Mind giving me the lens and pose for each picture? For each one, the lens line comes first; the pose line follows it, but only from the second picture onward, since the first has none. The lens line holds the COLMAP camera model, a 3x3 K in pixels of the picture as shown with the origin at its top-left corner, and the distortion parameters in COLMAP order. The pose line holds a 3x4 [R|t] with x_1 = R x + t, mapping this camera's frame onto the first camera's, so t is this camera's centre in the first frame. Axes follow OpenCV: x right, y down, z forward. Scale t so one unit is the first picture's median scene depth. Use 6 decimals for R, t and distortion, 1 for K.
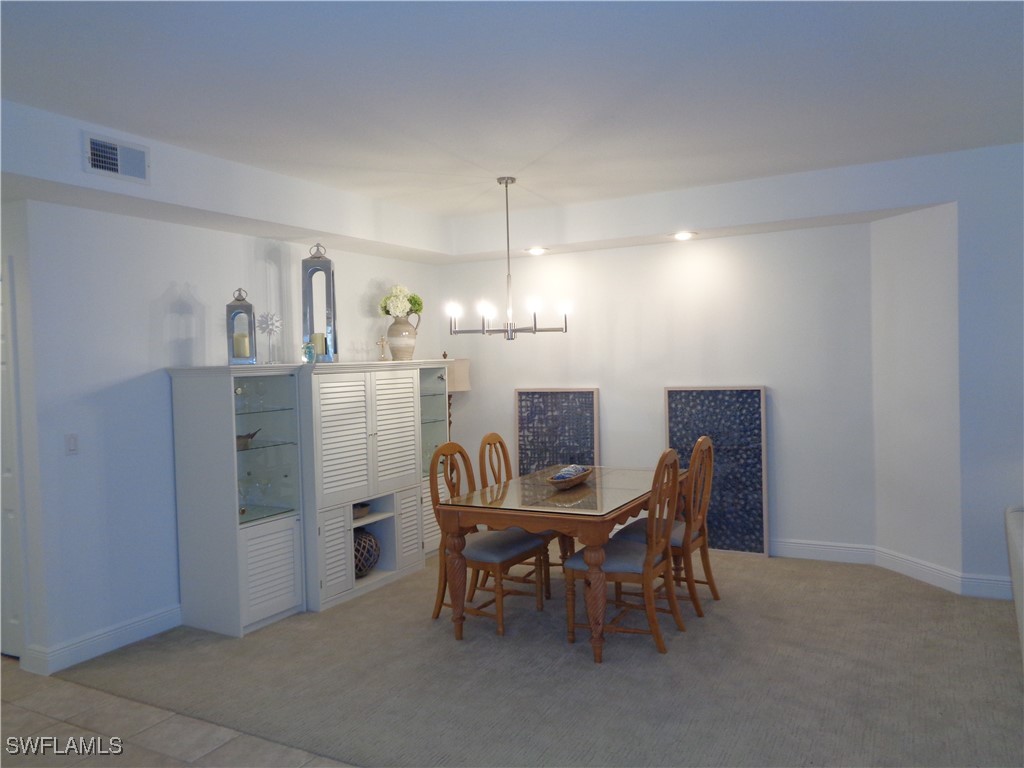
lens RADIAL K [[768.4, 0, 508.6], [0, 768.4, 392.8], [0, 0, 1]] dist [0.011410, -0.000308]
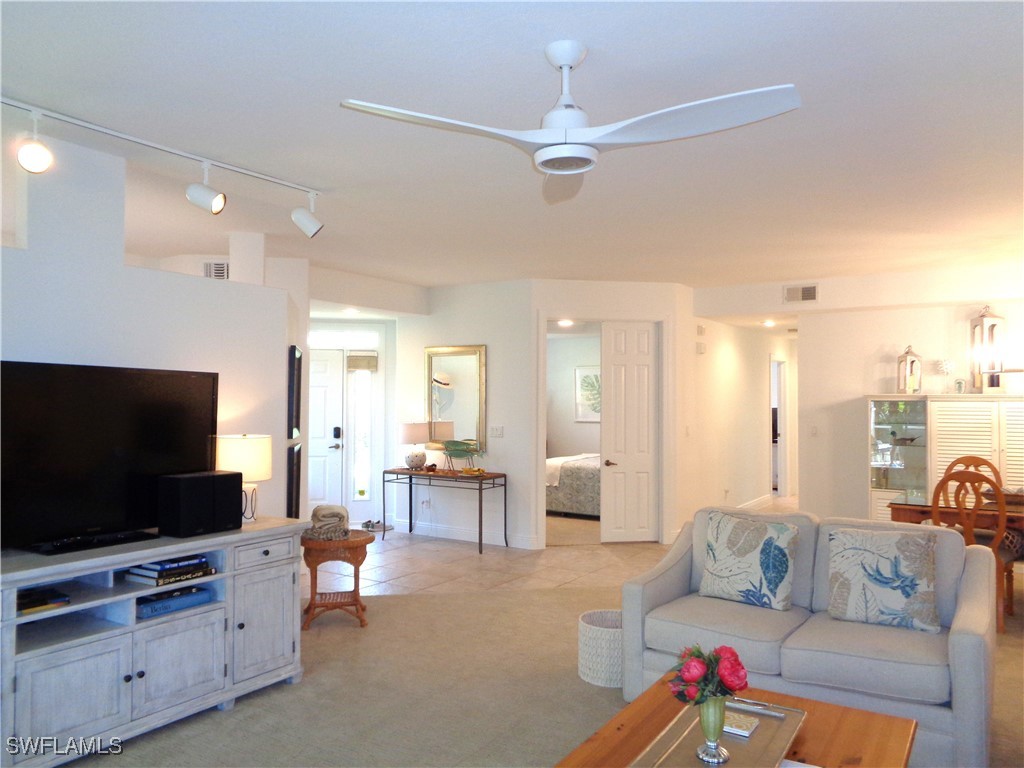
lens RADIAL K [[768.4, 0, 518.6], [0, 768.4, 393.8], [0, 0, 1]] dist [0.011410, -0.000308]
pose [[-0.072920, 0.023313, -0.997065, 1.089282], [-0.041481, 0.998791, 0.026387, -0.038017], [0.996475, 0.043284, -0.071864, 0.266922]]
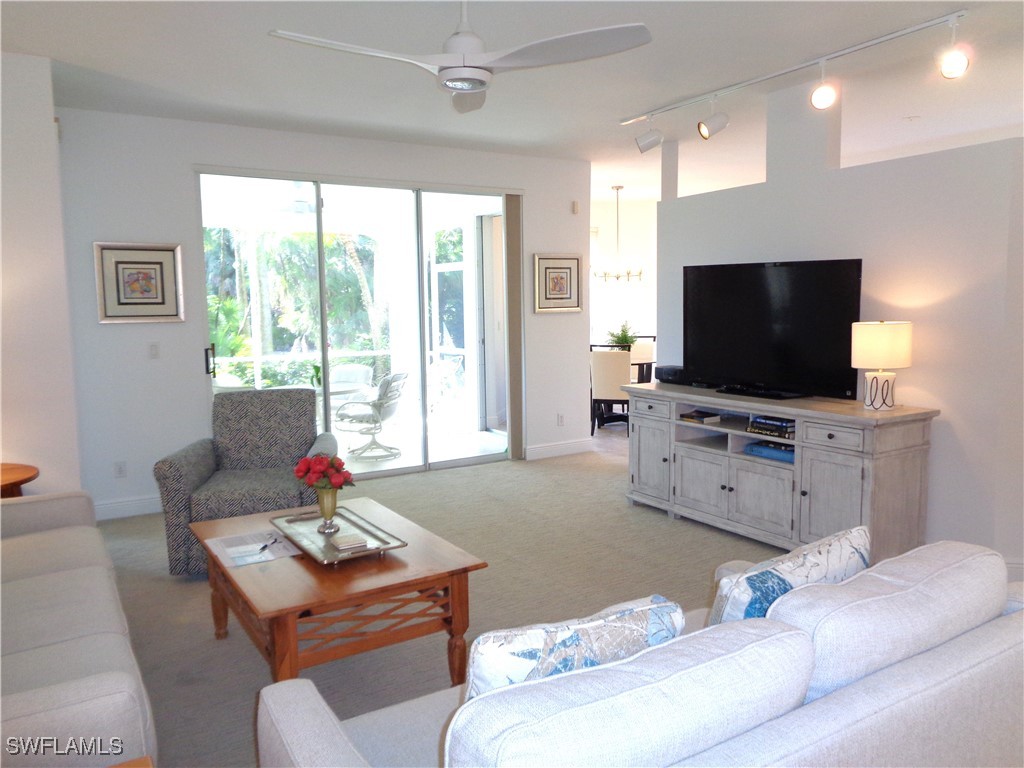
lens RADIAL K [[768.4, 0, 515.2], [0, 768.4, 381.0], [0, 0, 1]] dist [0.011410, -0.000308]
pose [[-0.880241, -0.008431, 0.474453, 0.335915], [0.061526, 0.989375, 0.131729, -0.029170], [-0.470522, 0.145145, -0.870369, 0.745007]]
